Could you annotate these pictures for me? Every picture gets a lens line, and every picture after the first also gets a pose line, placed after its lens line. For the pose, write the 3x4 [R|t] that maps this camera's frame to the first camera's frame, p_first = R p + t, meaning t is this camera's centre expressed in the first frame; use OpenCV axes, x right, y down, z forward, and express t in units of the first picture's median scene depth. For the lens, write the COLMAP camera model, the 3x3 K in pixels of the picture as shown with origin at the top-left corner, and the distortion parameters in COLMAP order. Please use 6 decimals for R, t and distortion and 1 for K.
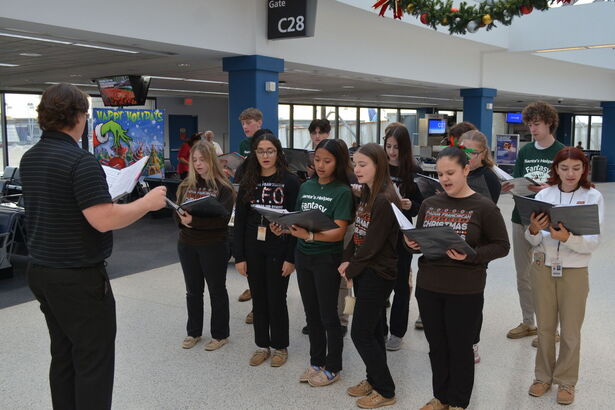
lens RADIAL K [[607.6, 0, 307.5], [0, 607.6, 205.0], [0, 0, 1]] dist [-0.076662, -0.004717]
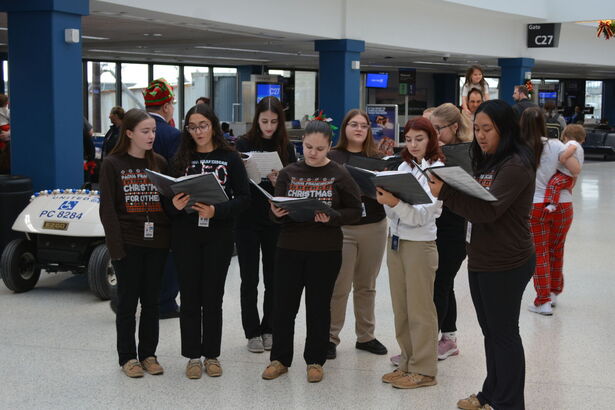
lens RADIAL K [[962.7, 0, 307.5], [0, 962.7, 205.0], [0, 0, 1]] dist [-0.028494, -0.065489]
pose [[0.963207, -0.025824, 0.267517, -0.102997], [0.029195, 0.999536, -0.008631, 0.015369], [-0.267171, 0.016124, 0.963514, -0.128470]]
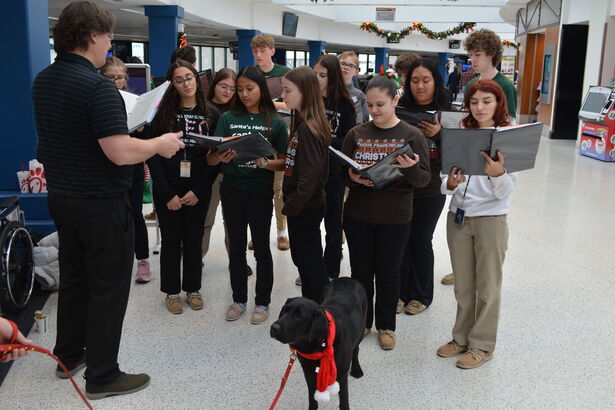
lens RADIAL K [[607.6, 0, 307.5], [0, 607.6, 205.0], [0, 0, 1]] dist [-0.076662, -0.004717]
pose [[0.577981, -0.175666, 0.796919, 0.203101], [0.081782, 0.984108, 0.157615, -0.143817], [-0.811942, -0.025924, 0.583162, 1.224902]]
